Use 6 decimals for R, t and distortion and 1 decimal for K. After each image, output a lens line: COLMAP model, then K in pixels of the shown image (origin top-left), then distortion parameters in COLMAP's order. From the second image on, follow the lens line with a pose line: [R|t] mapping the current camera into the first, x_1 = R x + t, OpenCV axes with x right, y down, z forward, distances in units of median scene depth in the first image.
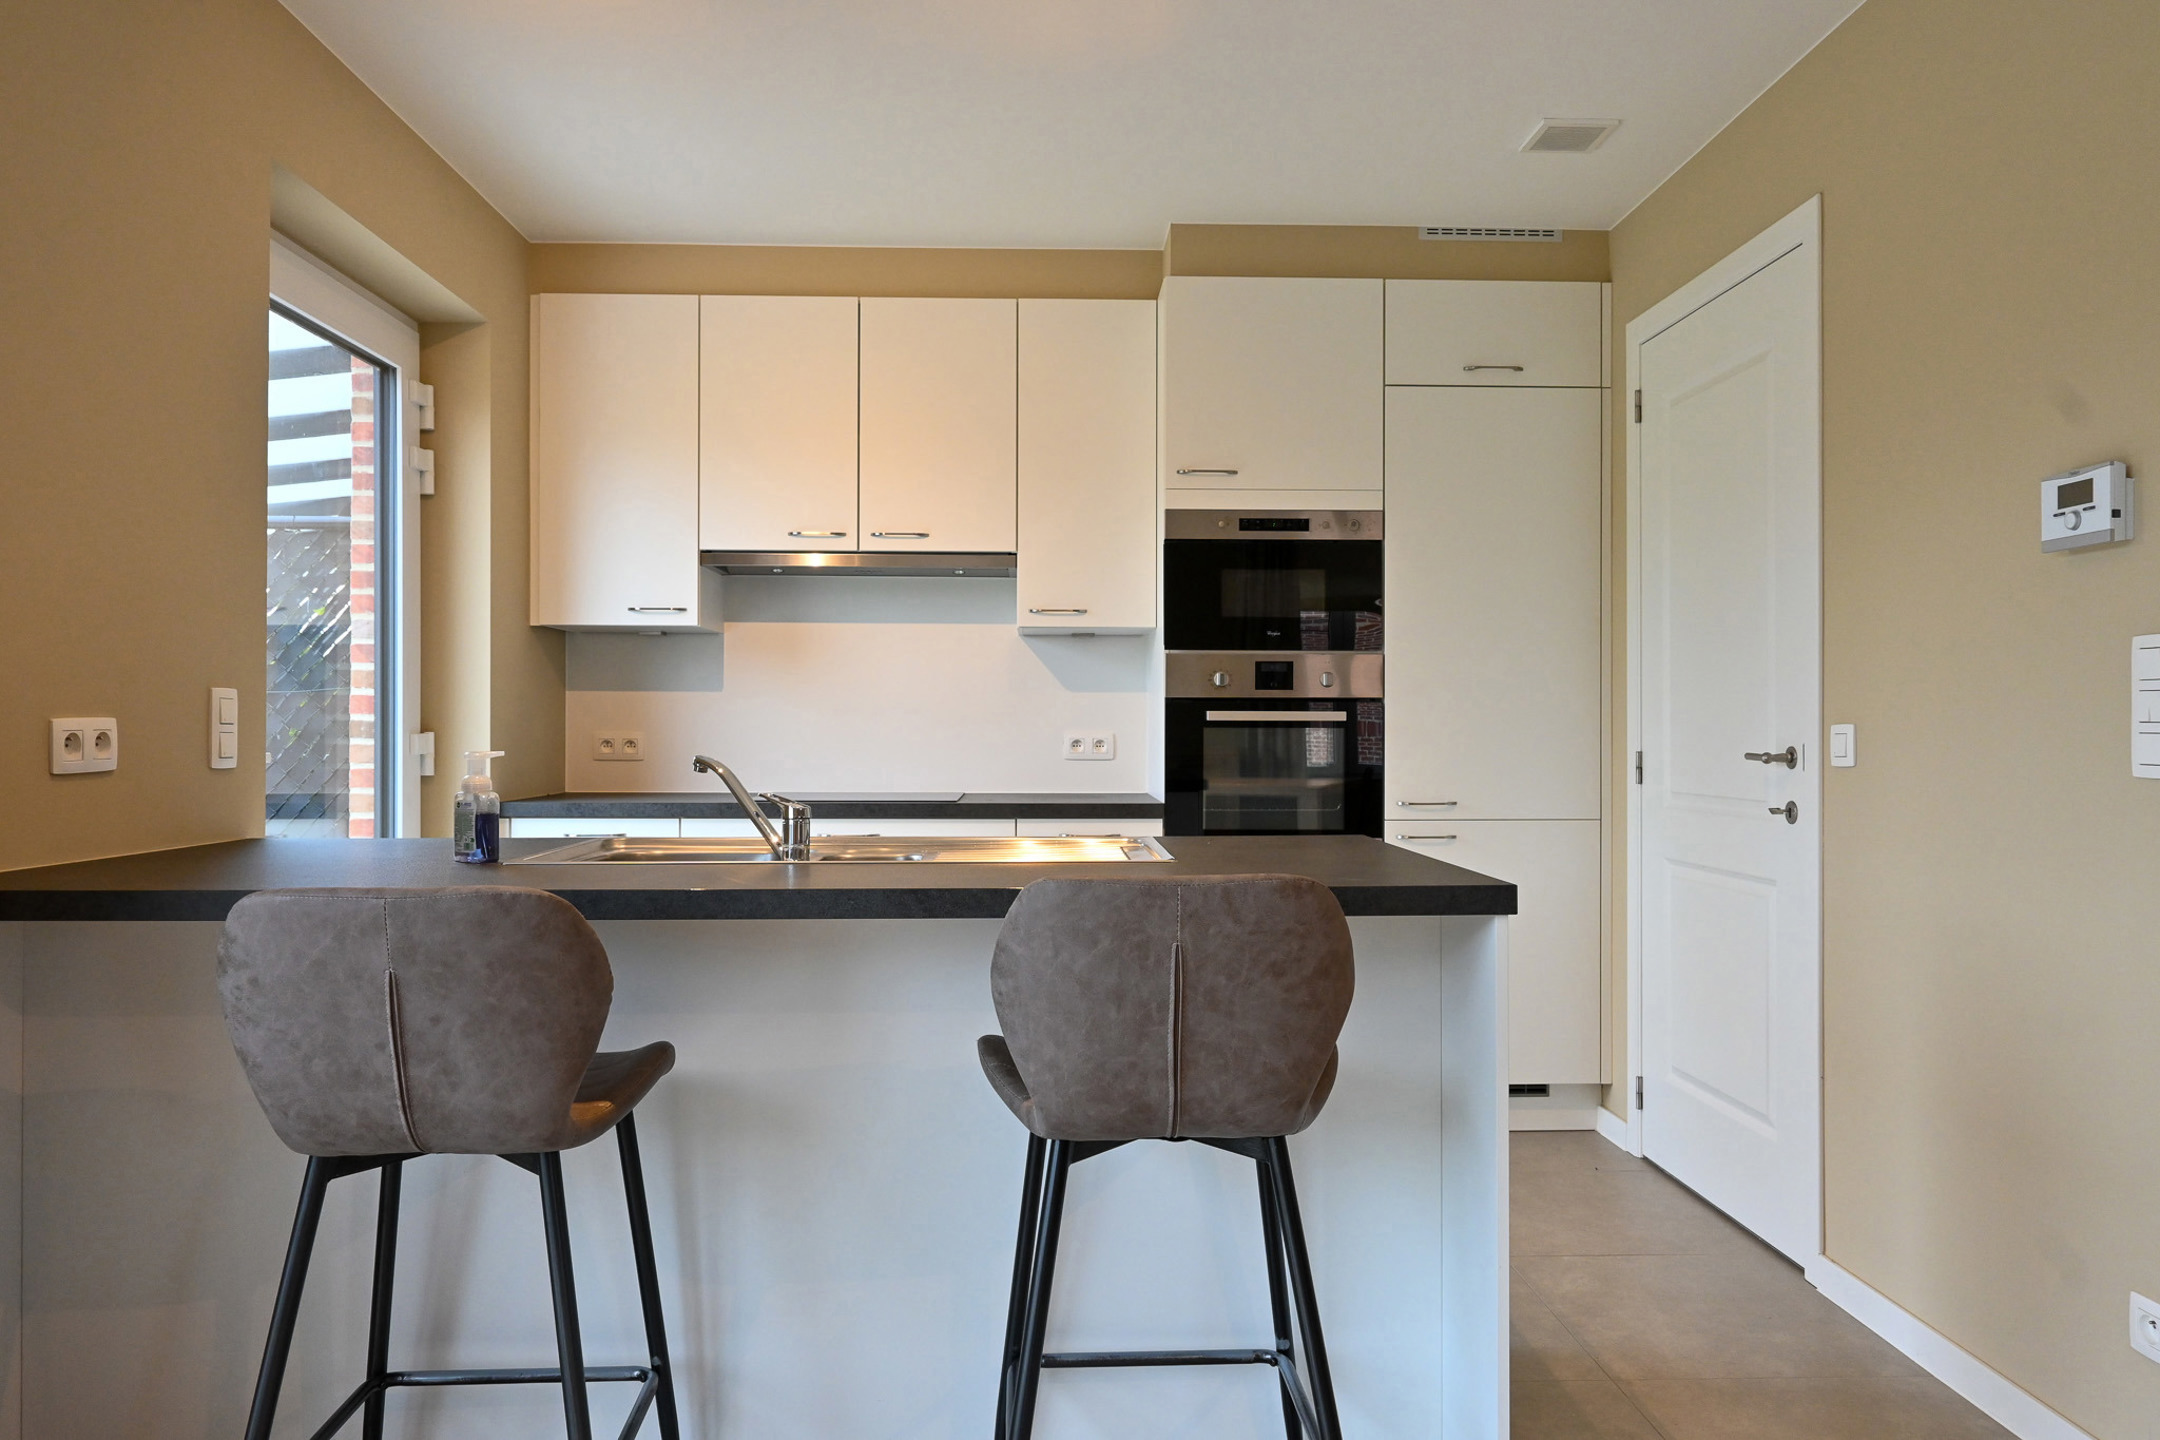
lens RADIAL K [[1505.6, 0, 1100.5], [0, 1505.6, 726.9], [0, 0, 1]] dist [0.003268, 0.001961]
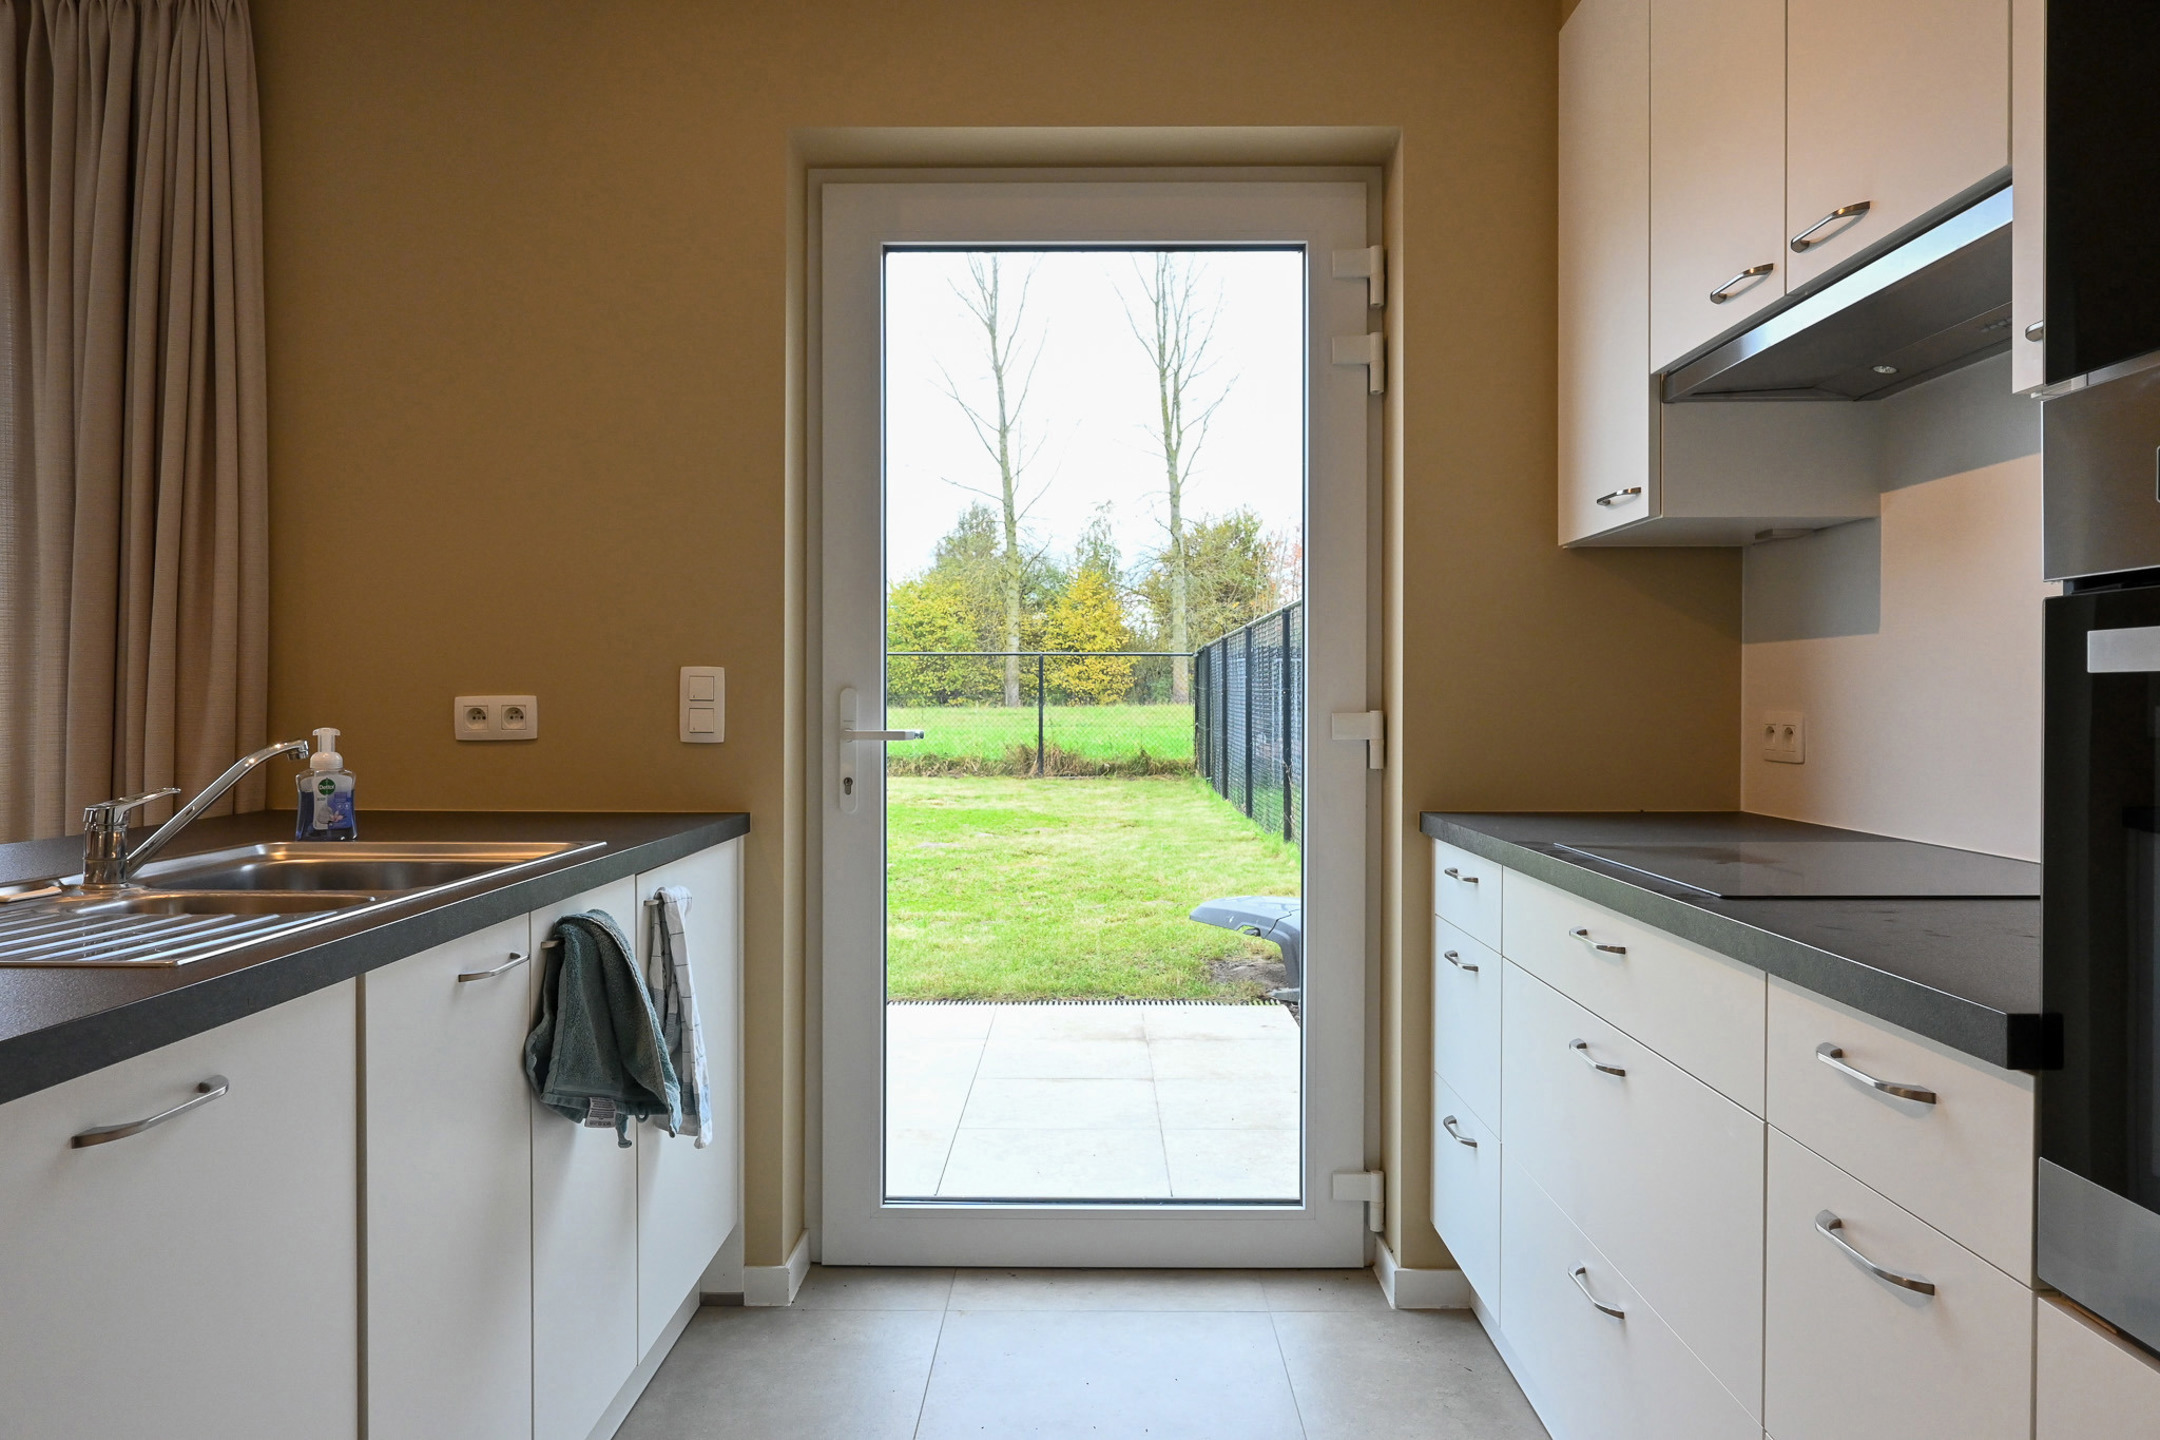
lens RADIAL K [[1505.6, 0, 1071.8], [0, 1505.6, 711.8], [0, 0, 1]] dist [0.003268, 0.001961]
pose [[-0.056032, 0.001486, -0.998428, 0.512033], [-0.001741, 0.999997, 0.001586, 0.004525], [0.998427, 0.001827, -0.056029, 1.498070]]
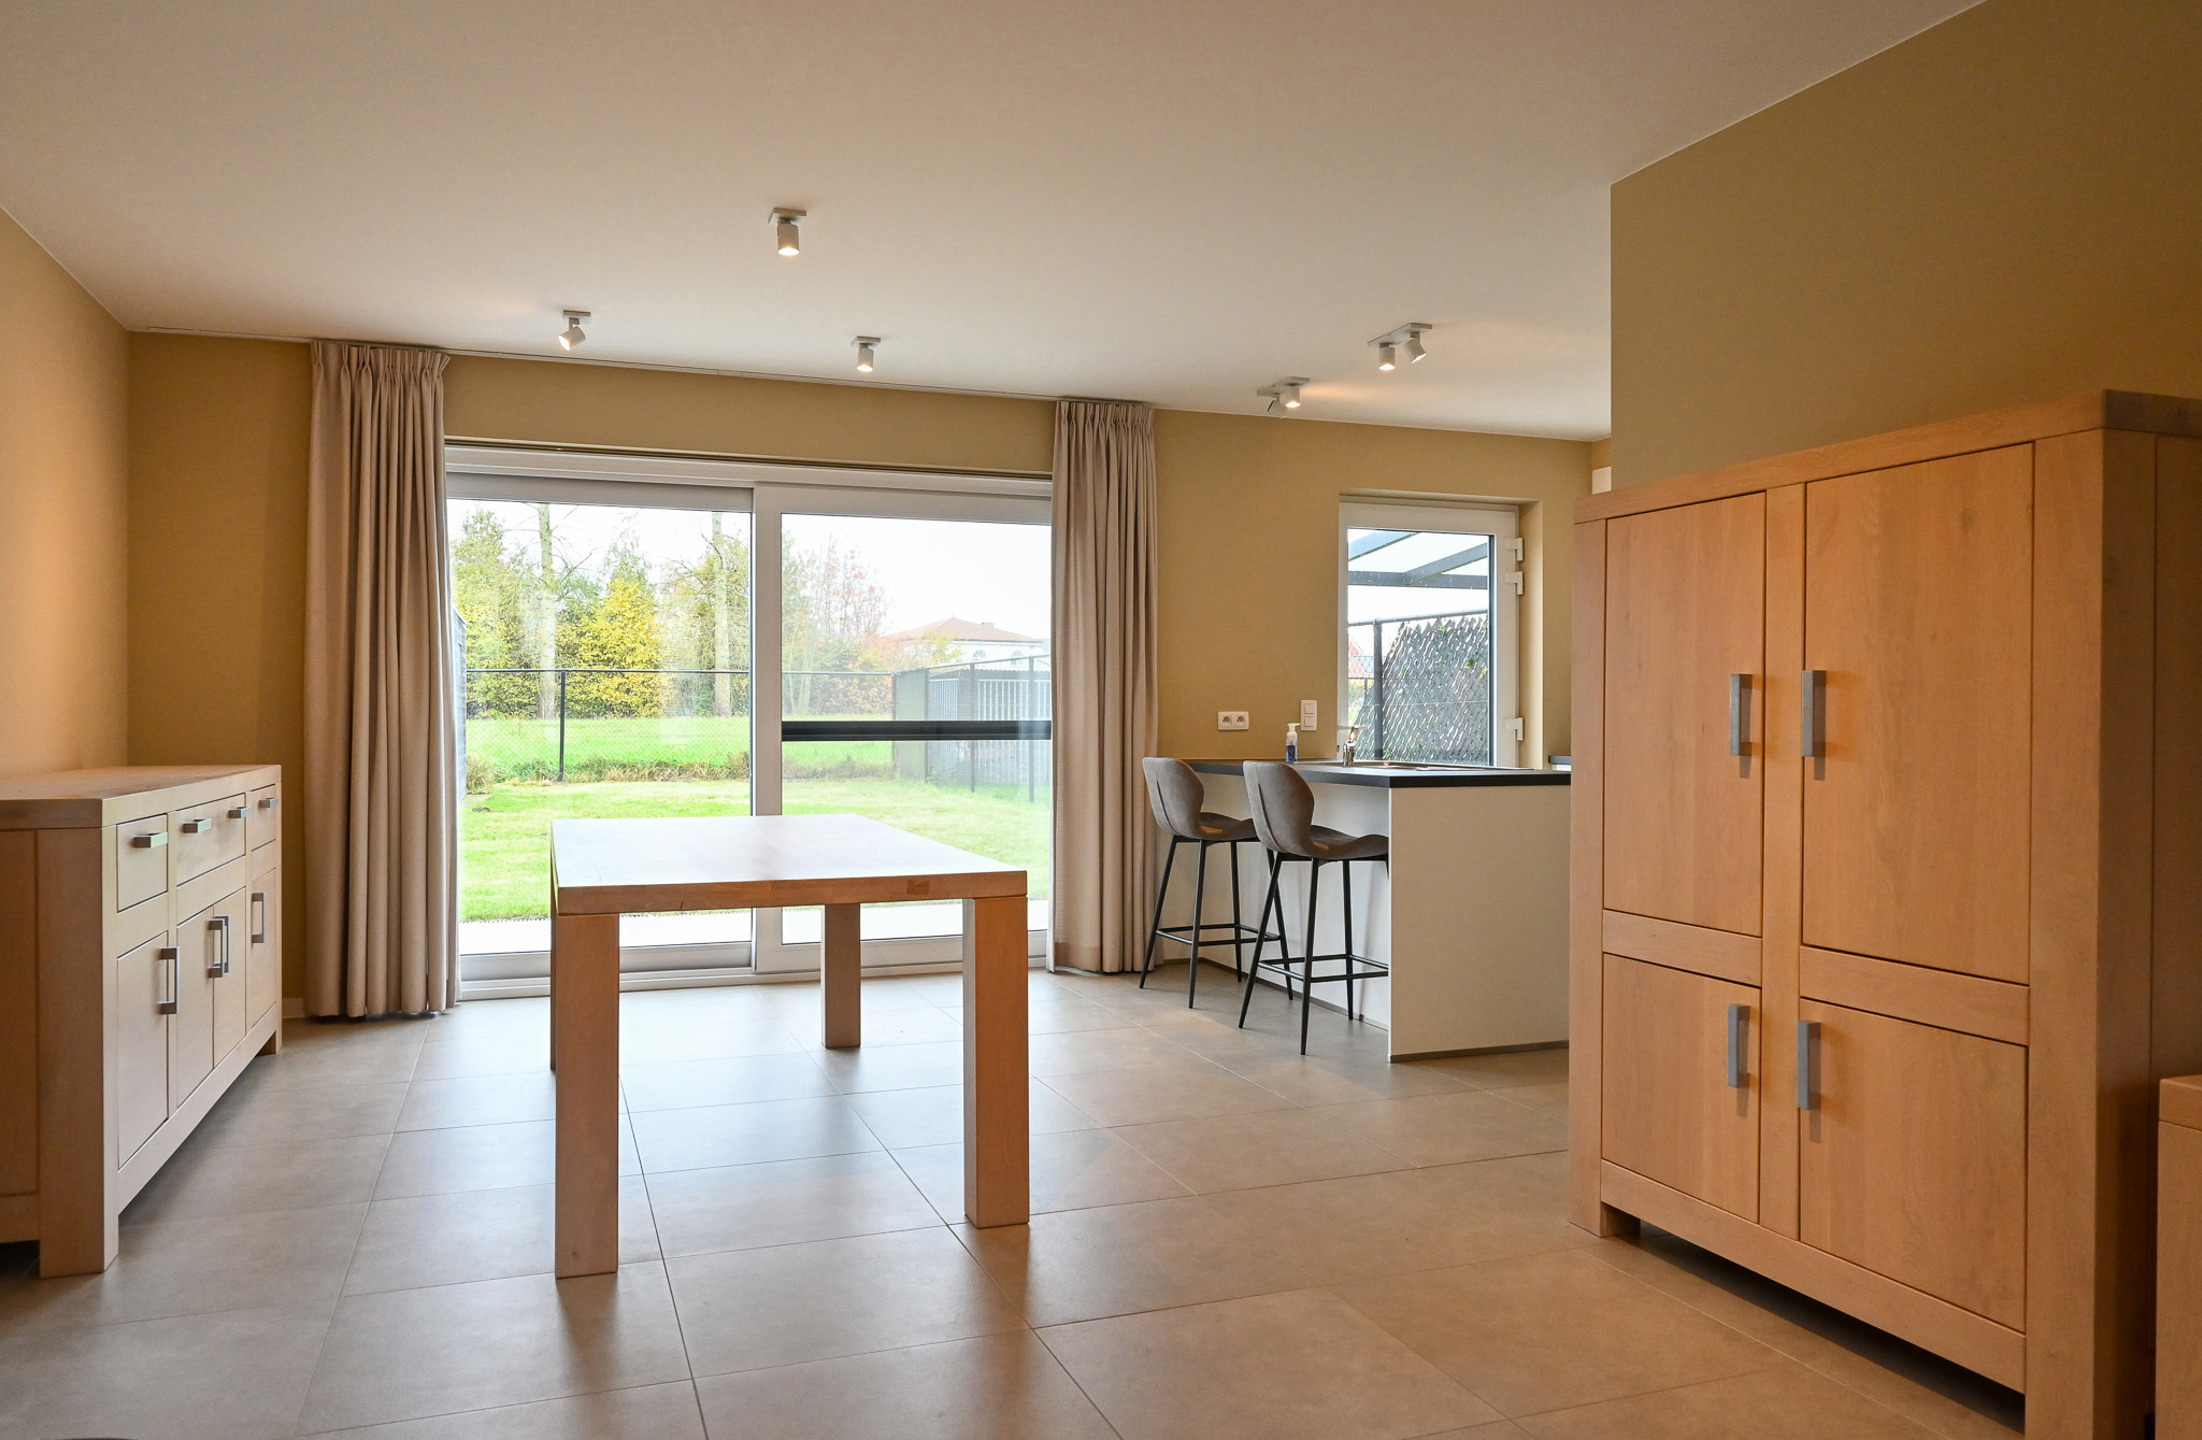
lens RADIAL K [[1499.8, 0, 1116.8], [0, 1499.8, 721.1], [0, 0, 1]] dist [-0.004103, 0.000118]
pose [[0.315871, -0.000701, -0.948802, 2.028459], [0.000016, 1.000000, -0.000734, 0.014690], [0.948802, 0.000217, 0.315871, -0.156625]]
